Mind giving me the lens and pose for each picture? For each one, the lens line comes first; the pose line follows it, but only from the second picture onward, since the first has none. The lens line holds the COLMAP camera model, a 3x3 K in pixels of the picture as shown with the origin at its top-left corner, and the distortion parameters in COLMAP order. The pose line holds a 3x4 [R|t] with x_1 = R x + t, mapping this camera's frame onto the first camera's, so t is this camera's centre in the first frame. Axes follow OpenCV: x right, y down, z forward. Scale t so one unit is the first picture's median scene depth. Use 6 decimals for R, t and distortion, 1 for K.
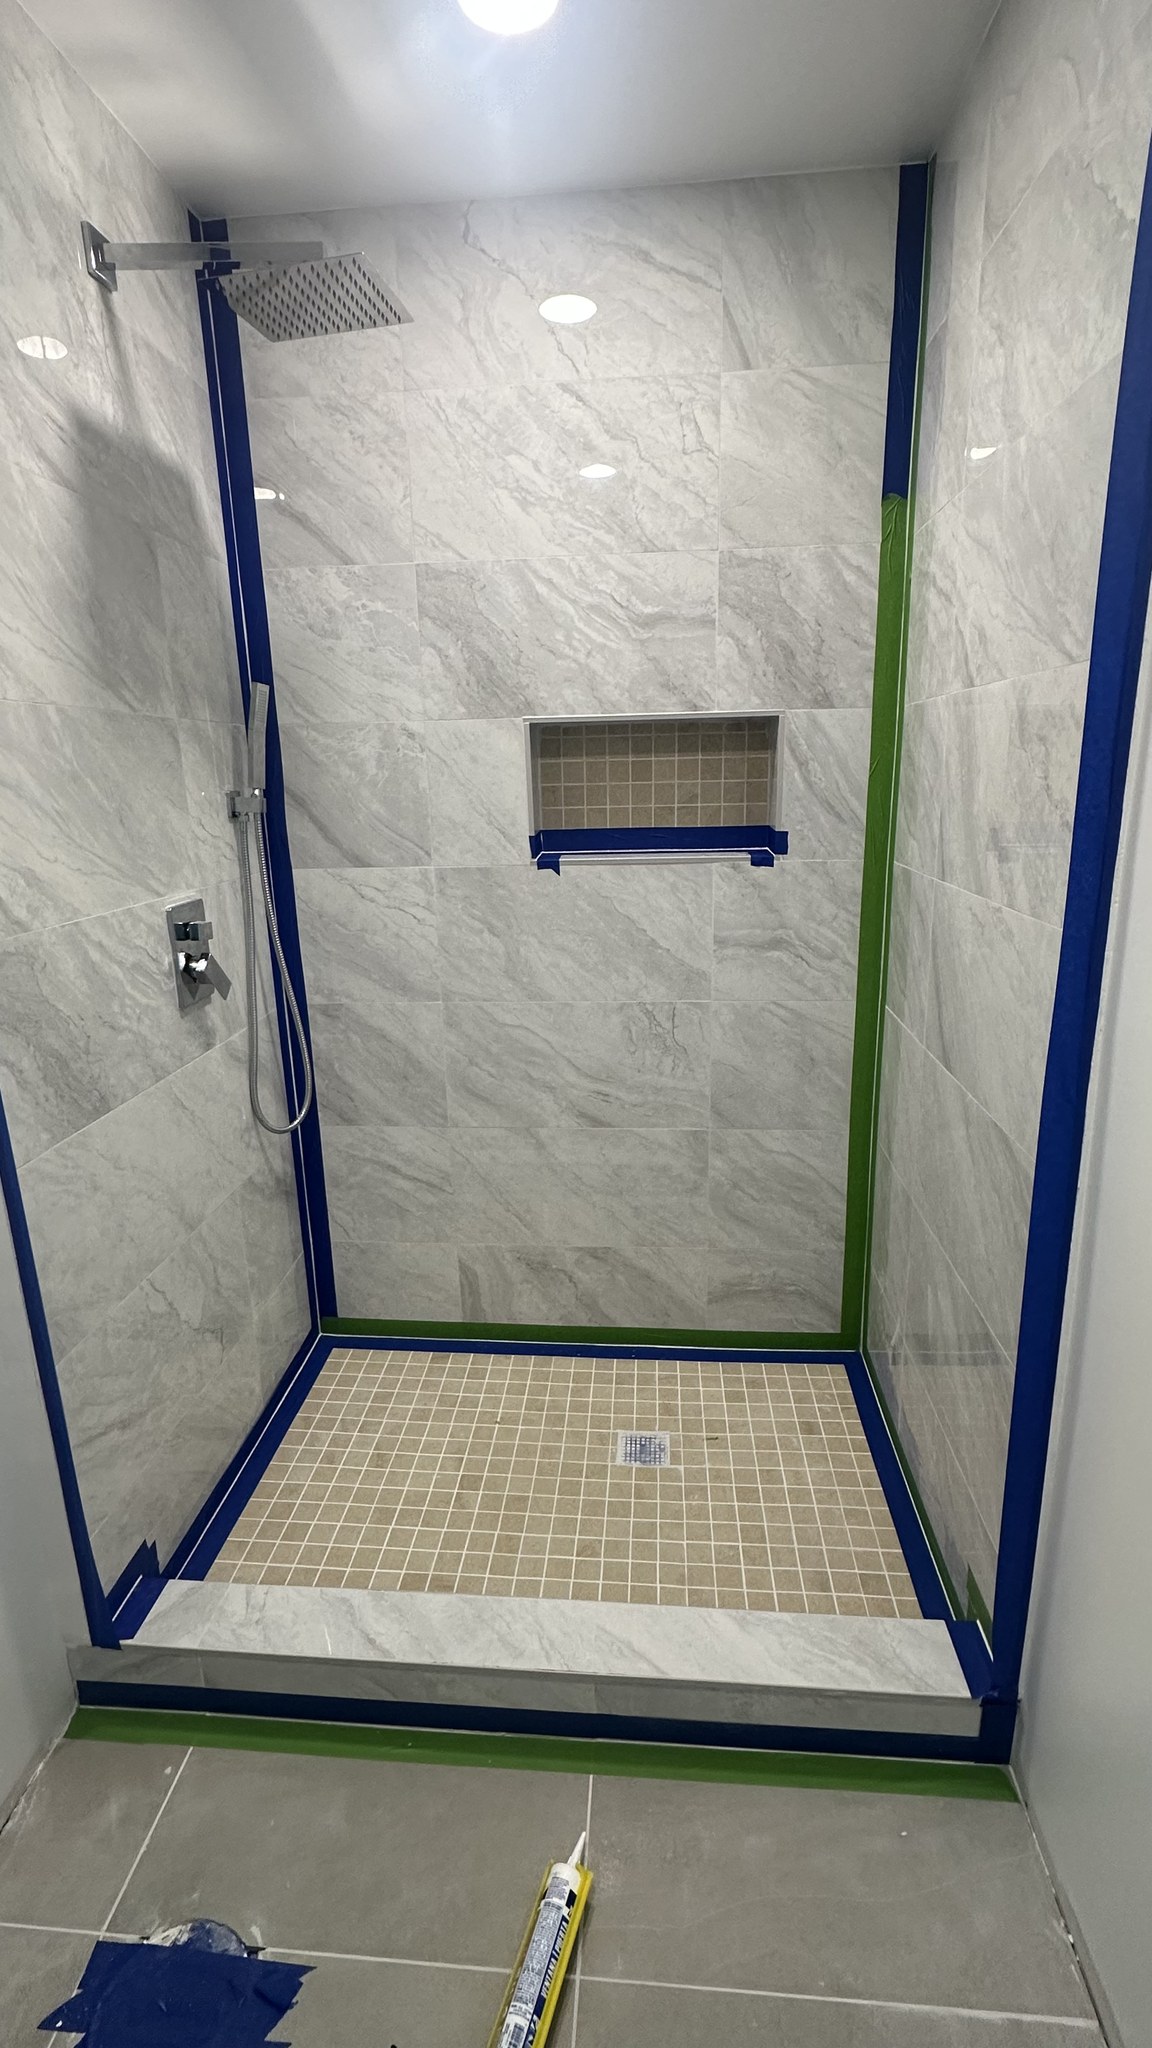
lens RADIAL K [[951.1, 0, 576.0], [0, 951.1, 1024.0], [0, 0, 1]] dist [-0.004938, 0.007108]
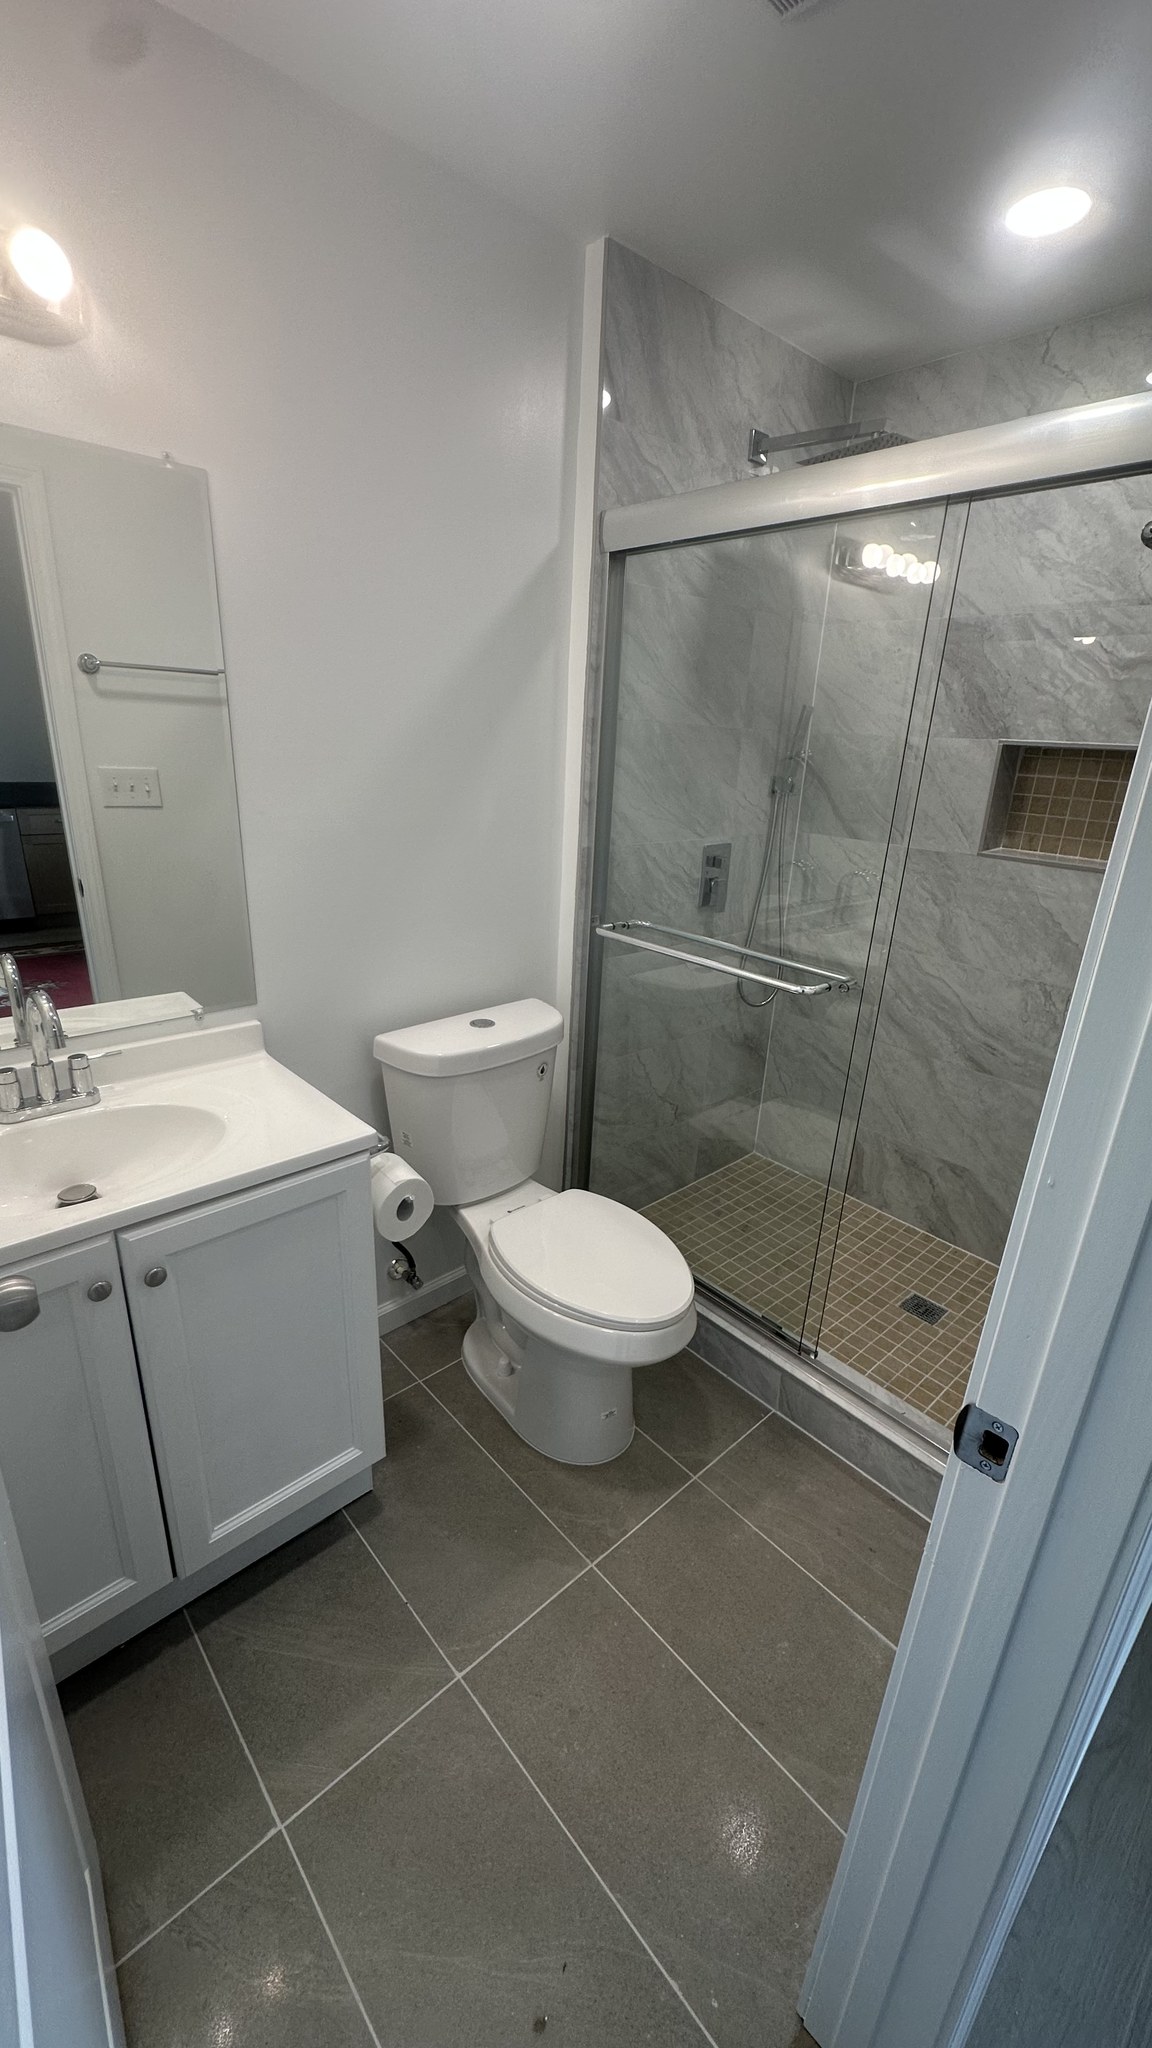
lens RADIAL K [[823.9, 0, 576.0], [0, 823.9, 1024.0], [0, 0, 1]] dist [0.000435, 0.000277]
pose [[0.737387, 0.280277, -0.614578, 0.313769], [-0.235663, 0.959428, 0.154791, 0.005995], [0.633028, 0.030692, 0.773520, -0.202294]]
